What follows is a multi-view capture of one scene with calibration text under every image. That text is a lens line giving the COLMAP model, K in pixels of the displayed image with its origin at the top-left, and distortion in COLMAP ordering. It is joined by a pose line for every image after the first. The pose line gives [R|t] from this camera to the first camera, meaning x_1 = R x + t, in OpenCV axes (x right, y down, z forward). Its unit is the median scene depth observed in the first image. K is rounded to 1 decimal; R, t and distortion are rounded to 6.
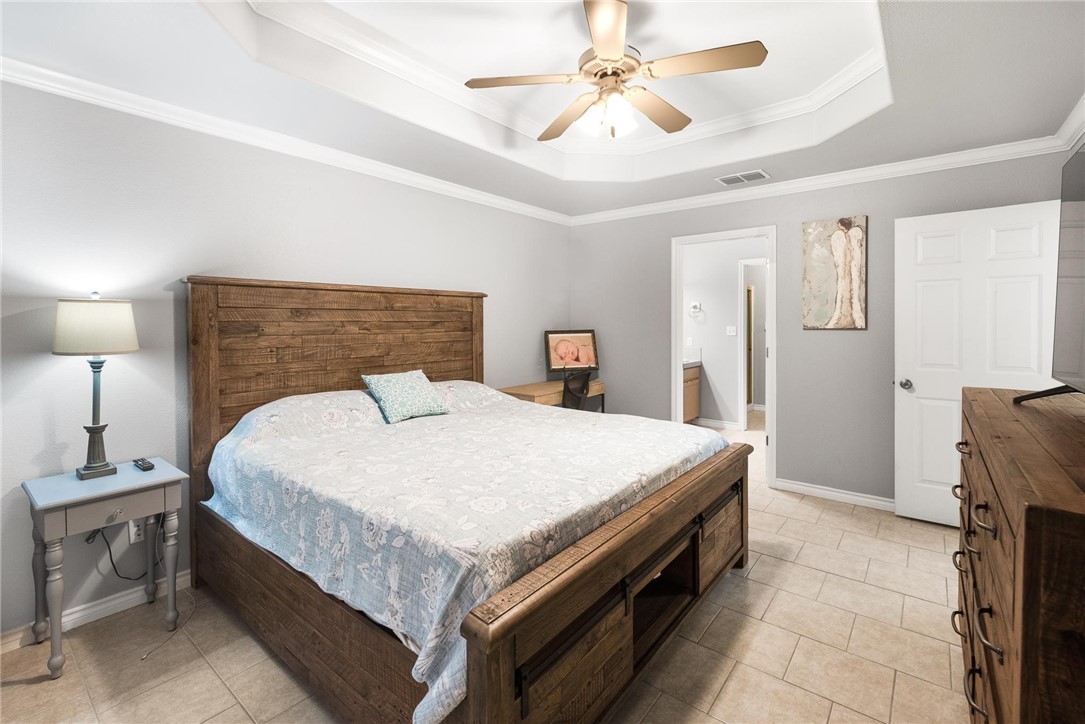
lens RADIAL K [[478.3, 0, 544.9], [0, 478.3, 355.2], [0, 0, 1]] dist [0.002458, 0.000628]
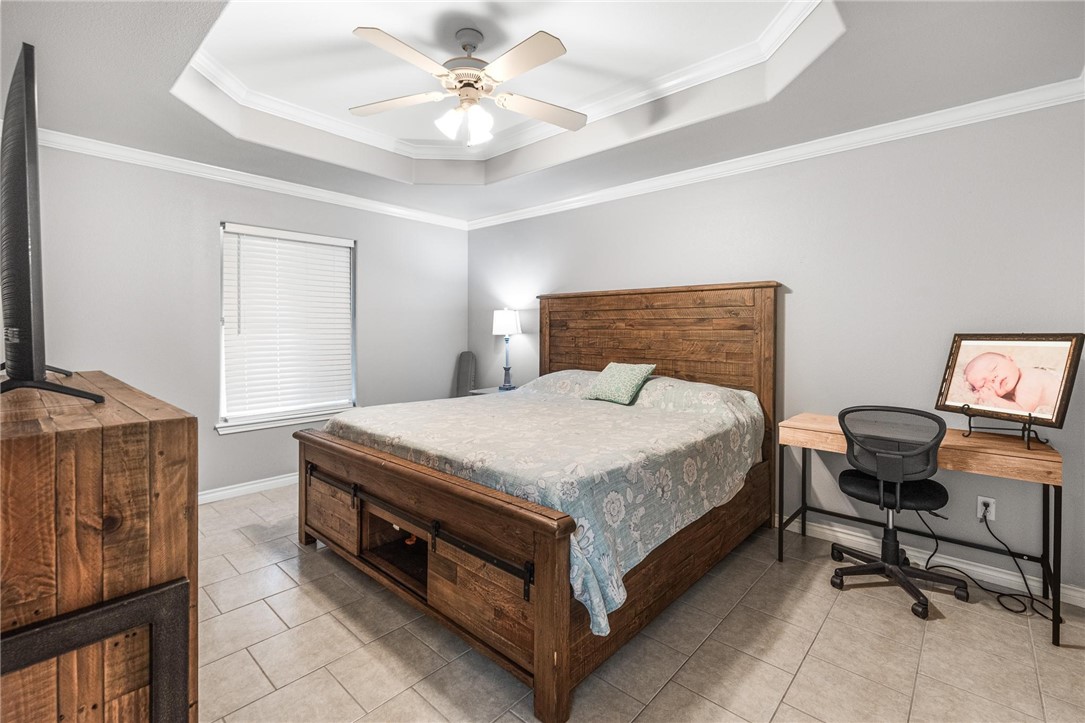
lens RADIAL K [[478.3, 0, 544.9], [0, 478.3, 354.7], [0, 0, 1]] dist [0.002458, 0.000628]
pose [[-0.060246, 0.056389, -0.996590, 0.829314], [-0.075329, 0.995299, 0.060870, -0.038104], [0.995337, 0.078739, -0.055716, 0.849609]]
